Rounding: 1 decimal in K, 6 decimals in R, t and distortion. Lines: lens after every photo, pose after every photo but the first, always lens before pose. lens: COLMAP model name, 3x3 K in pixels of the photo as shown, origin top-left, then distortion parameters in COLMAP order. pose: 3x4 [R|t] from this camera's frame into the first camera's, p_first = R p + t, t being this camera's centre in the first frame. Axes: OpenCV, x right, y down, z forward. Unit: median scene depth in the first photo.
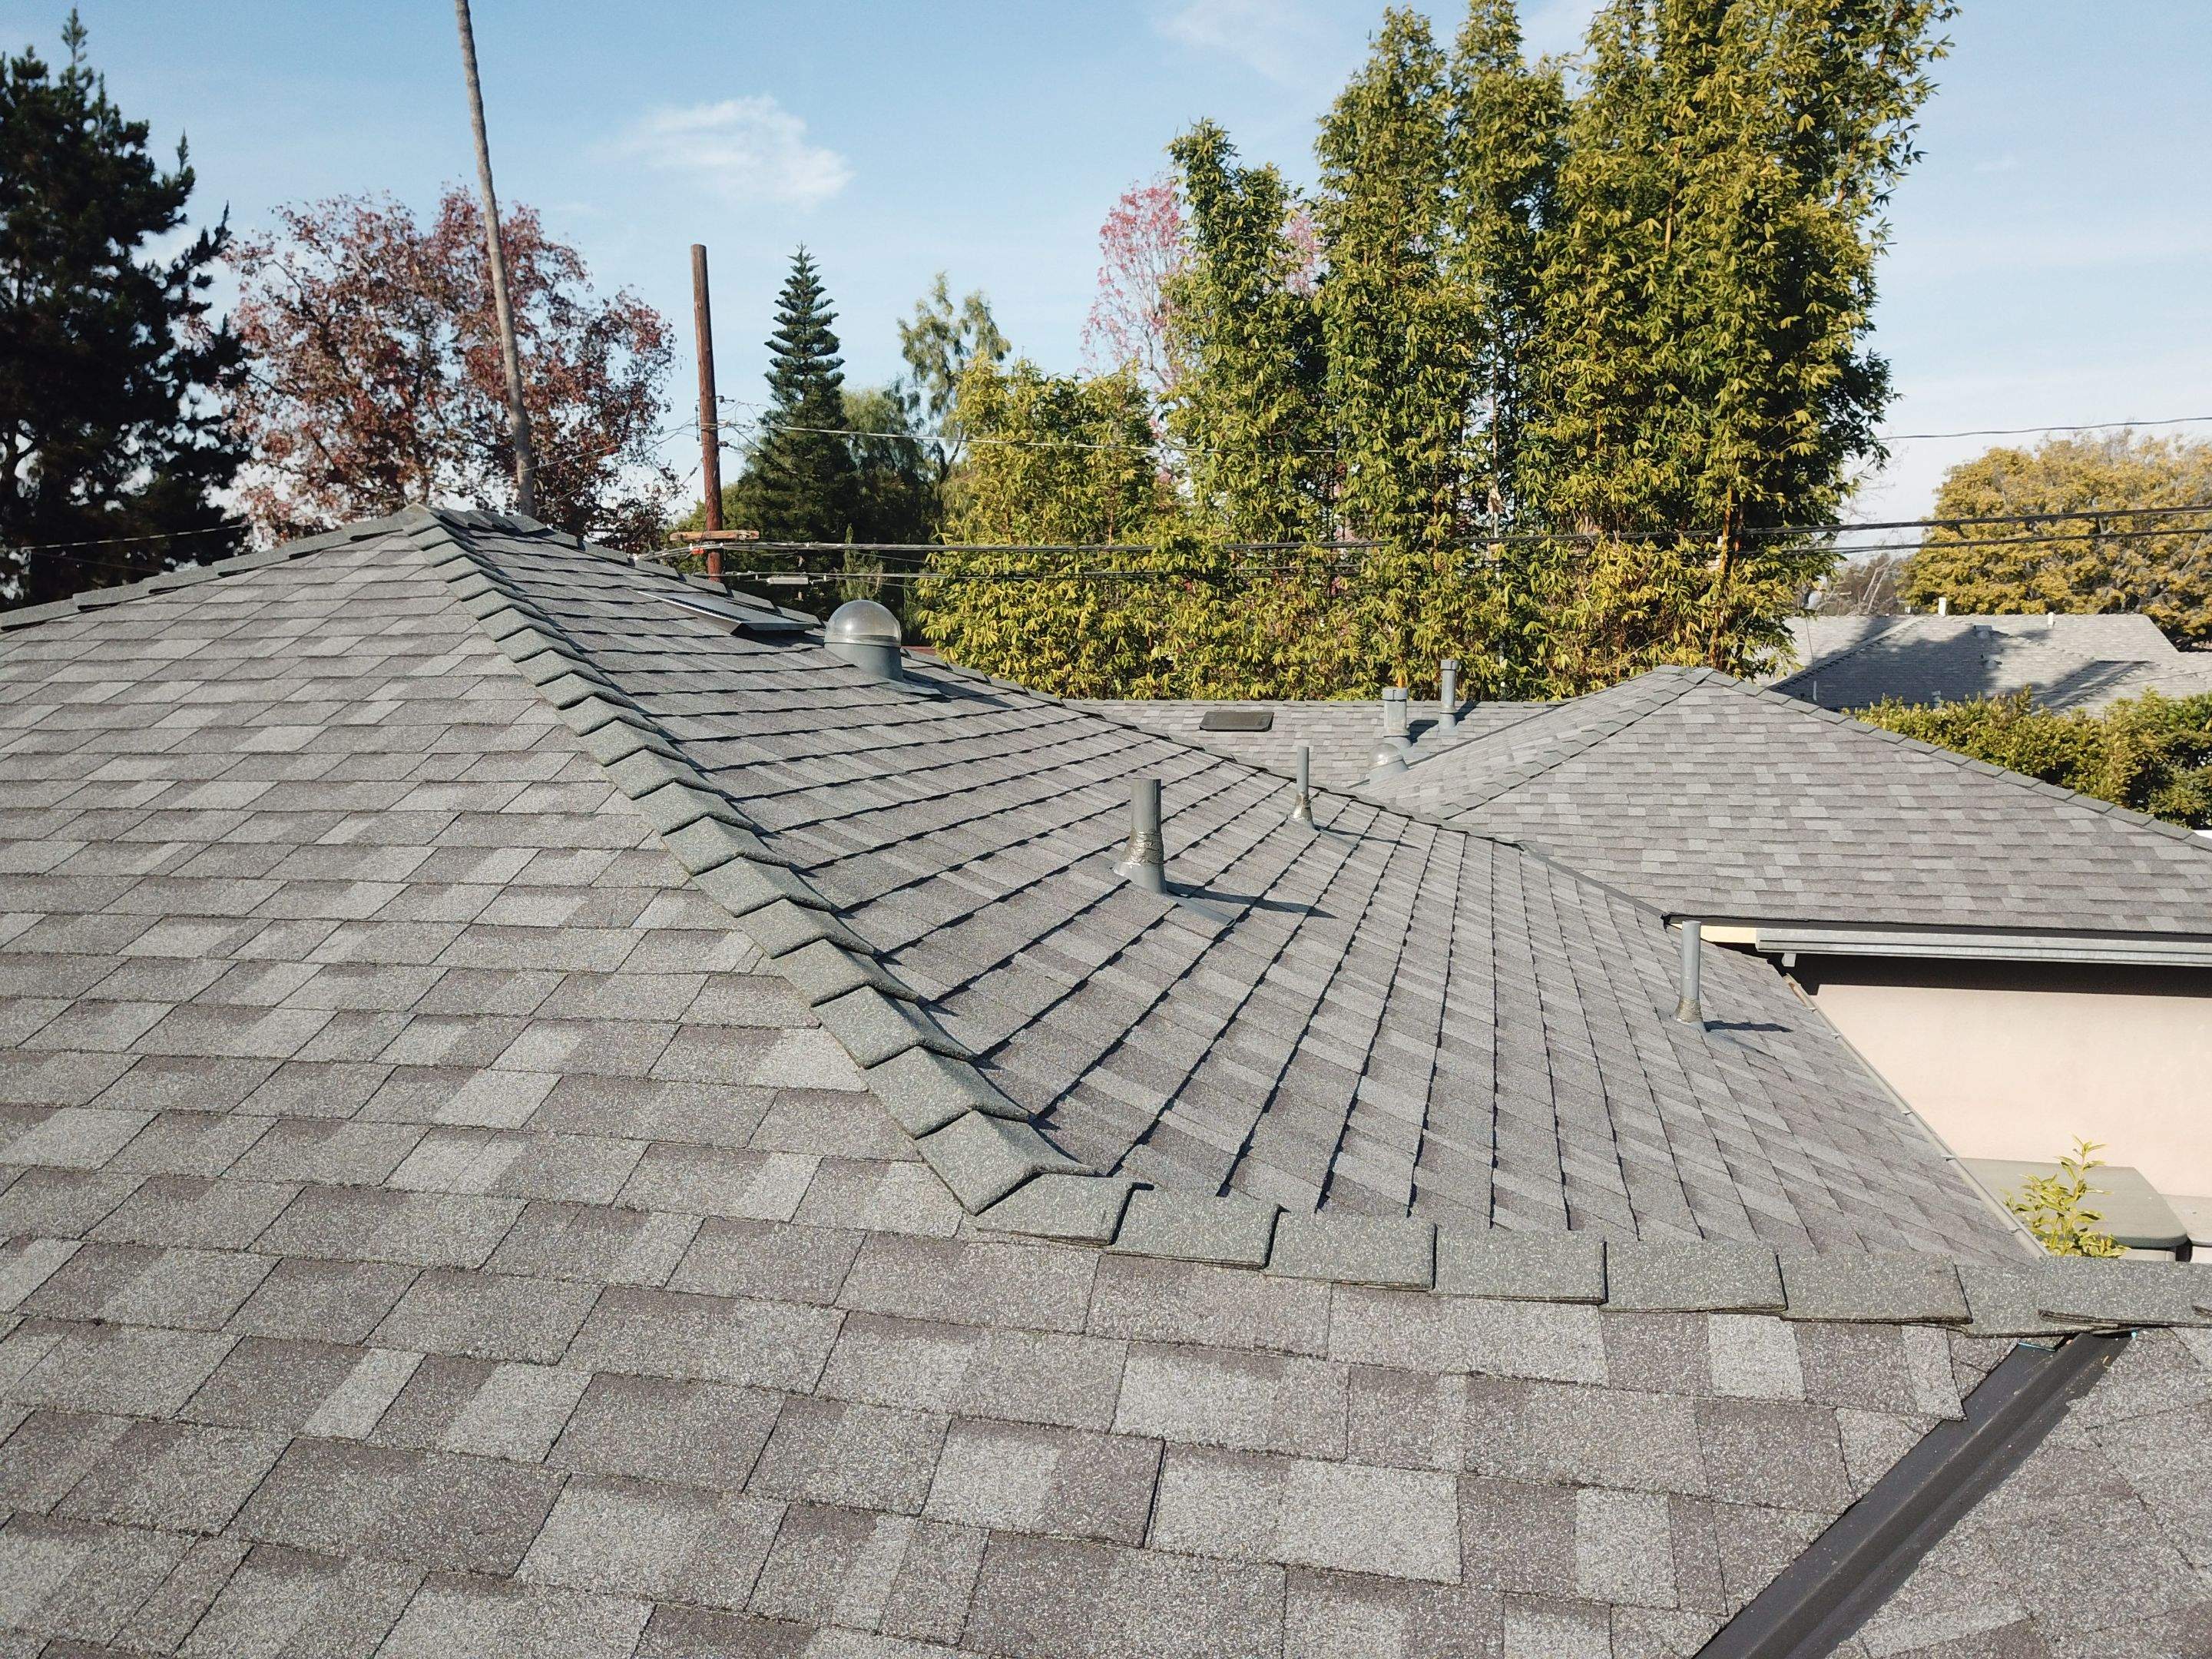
lens RADIAL K [[1701.5, 0, 1102.8], [0, 1701.5, 823.4], [0, 0, 1]] dist [0.010116, -0.005329]
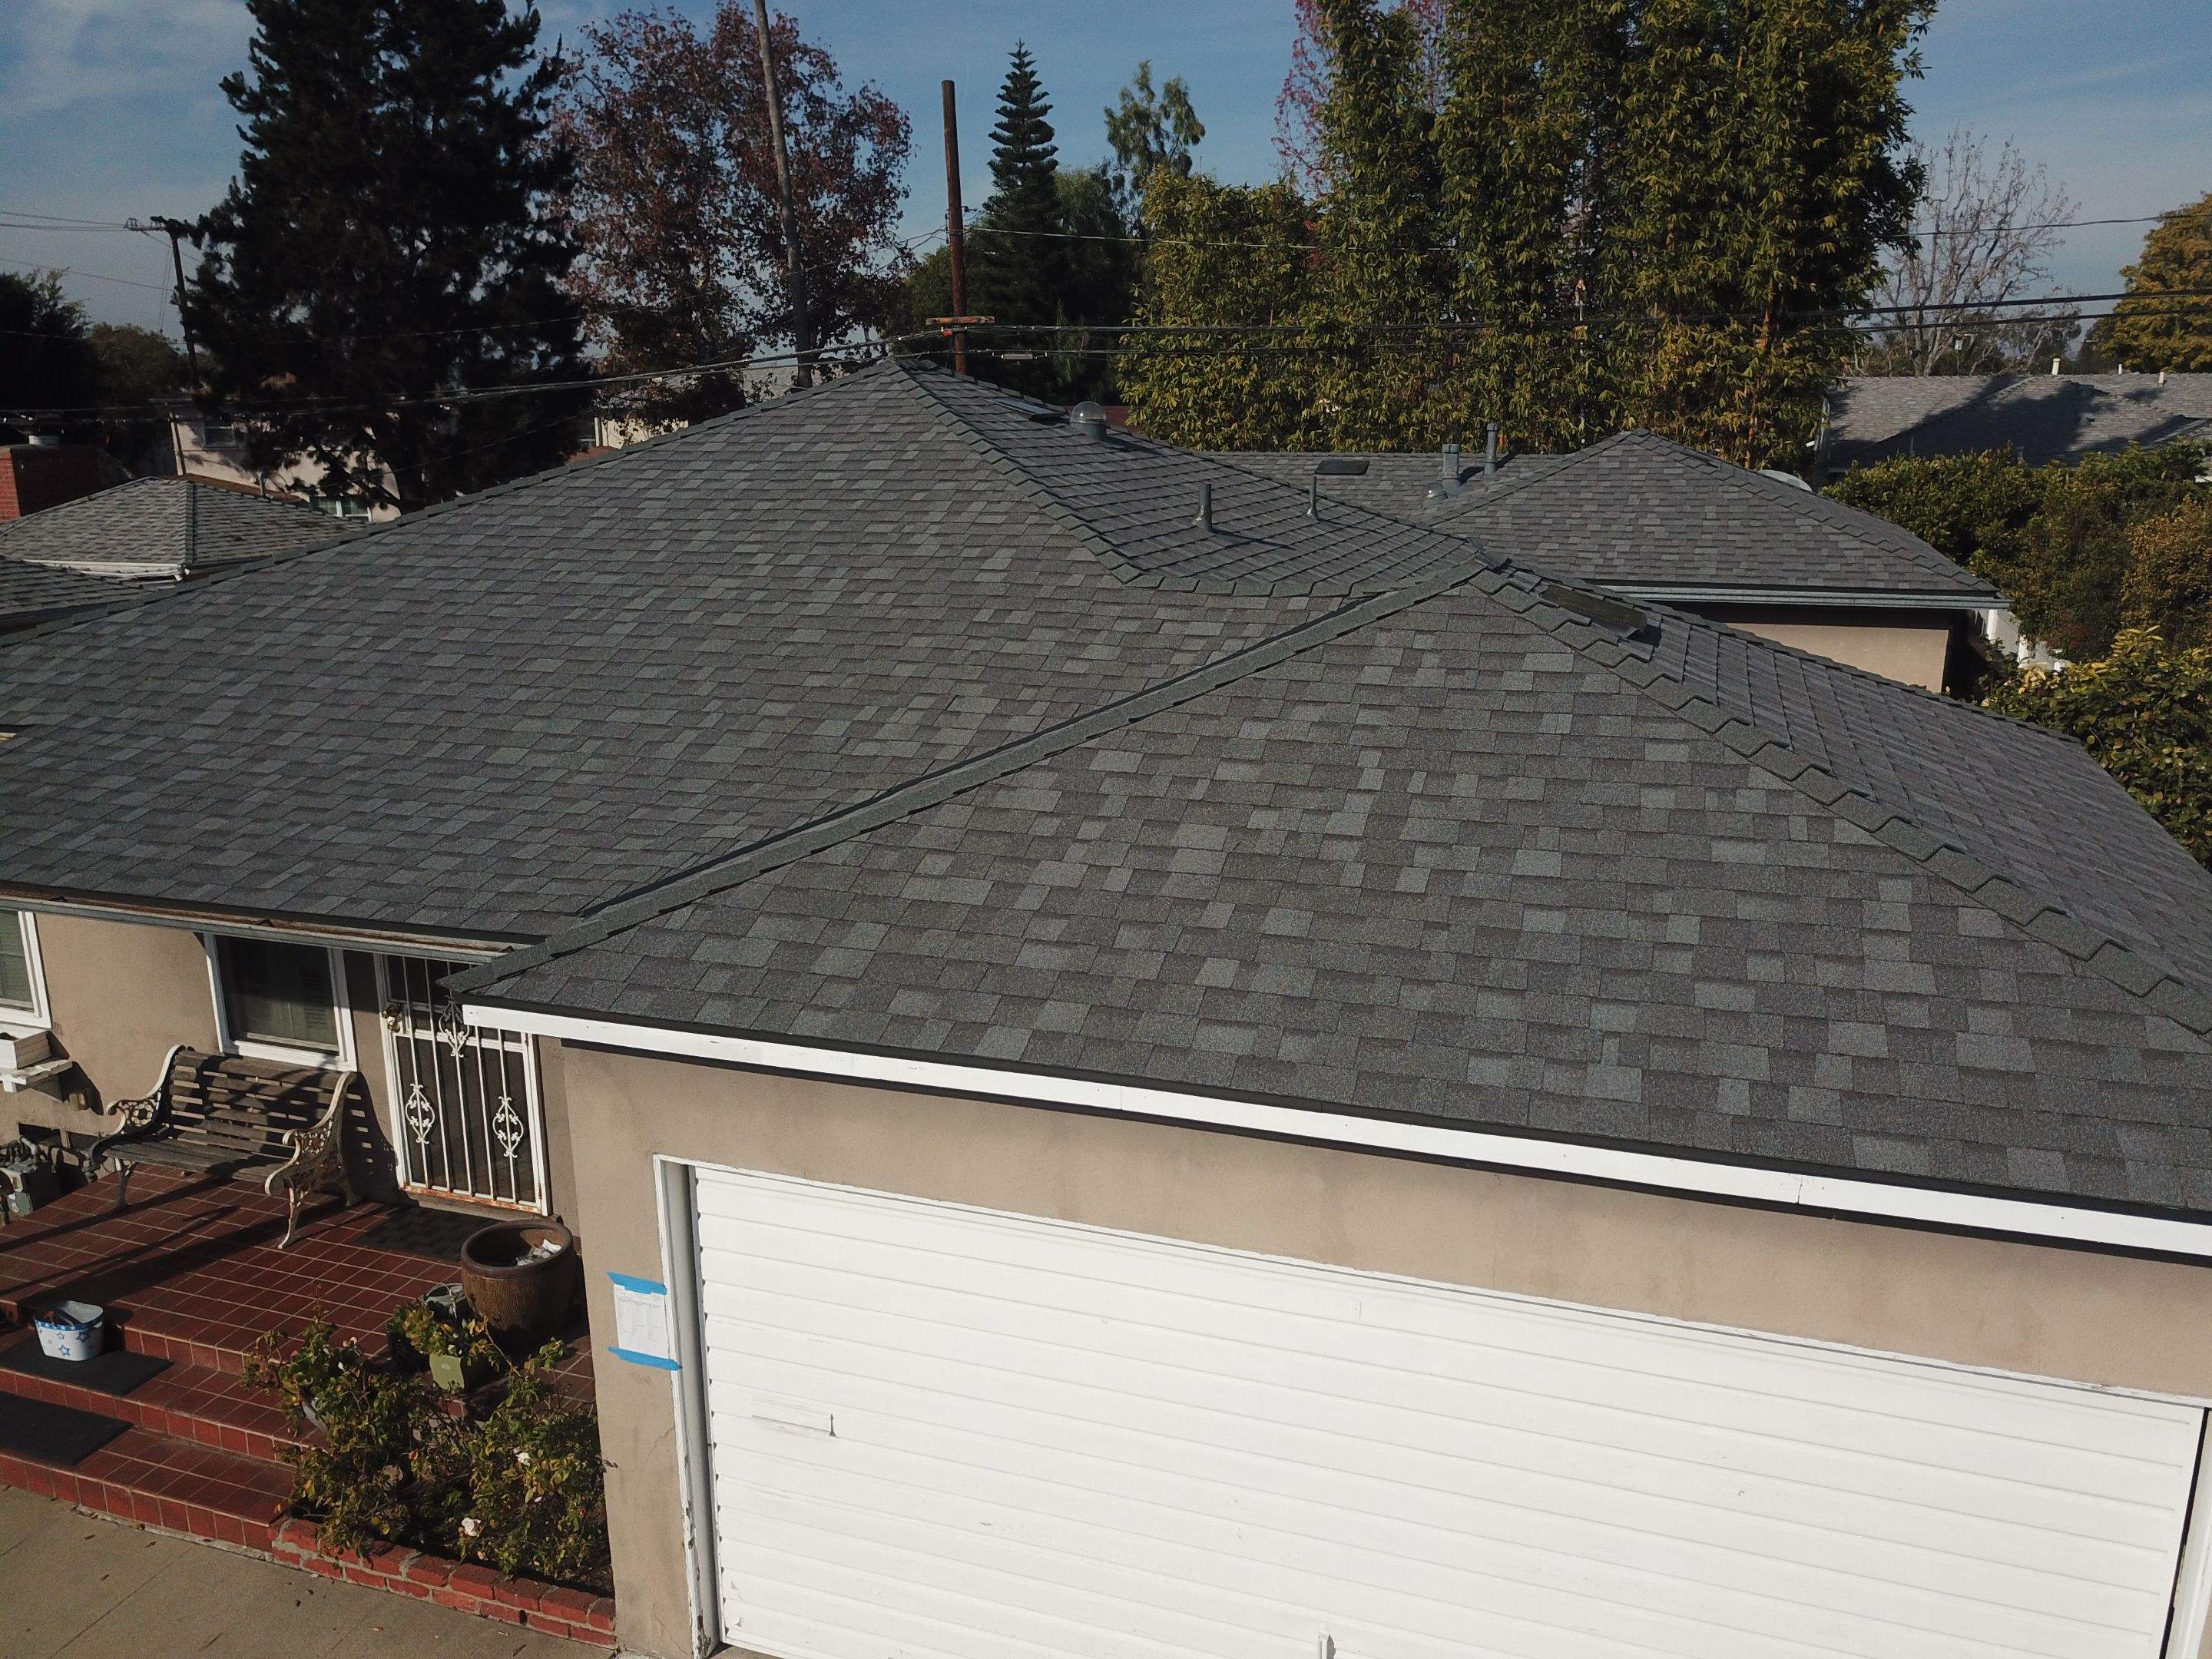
lens RADIAL K [[1702.7, 0, 1102.3], [0, 1702.7, 820.4], [0, 0, 1]] dist [0.002478, 0.010721]
pose [[0.993025, 0.026715, -0.114840, 0.034428], [-0.010501, 0.990162, 0.139533, 0.022646], [0.117438, -0.137353, 0.983536, -0.300000]]
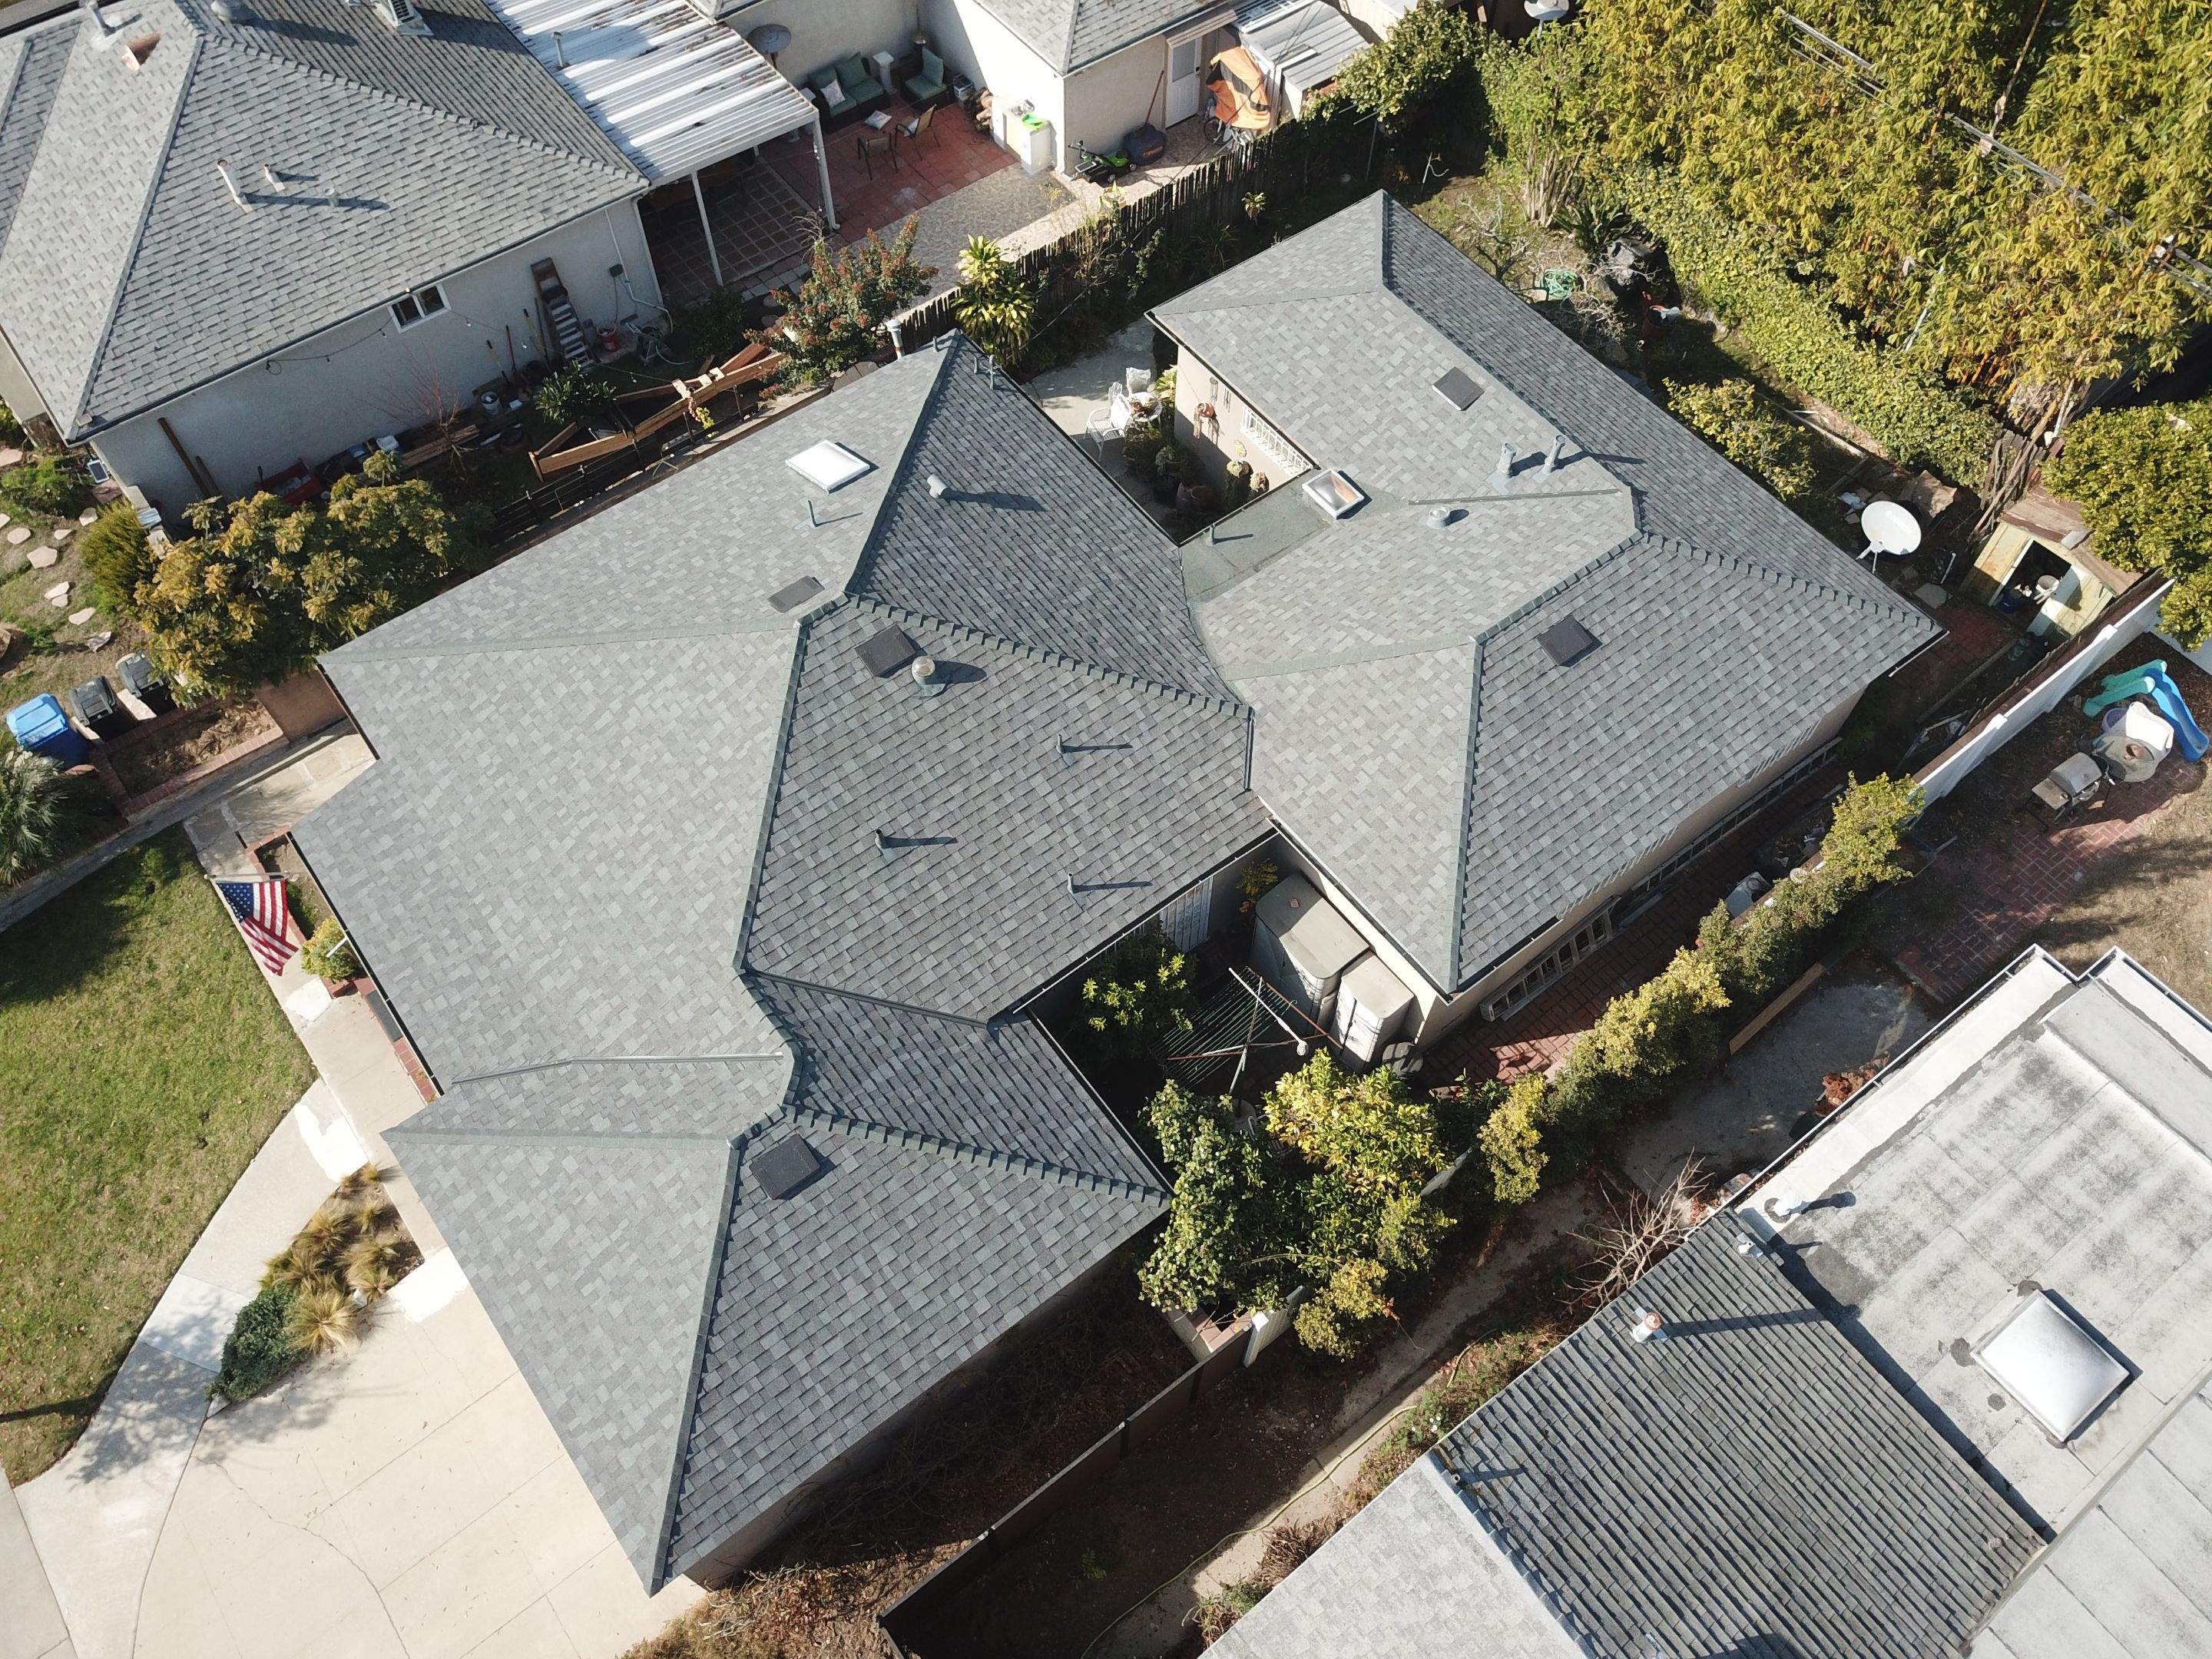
lens RADIAL K [[1679.6, 0, 1108.6], [0, 1679.6, 831.5], [0, 0, 1]] dist [0.042477, -0.060256]
pose [[0.767554, 0.551596, -0.326499, 0.378430], [-0.068188, 0.576747, 0.814072, -0.717195], [0.637347, -0.602581, 0.480297, -0.142242]]
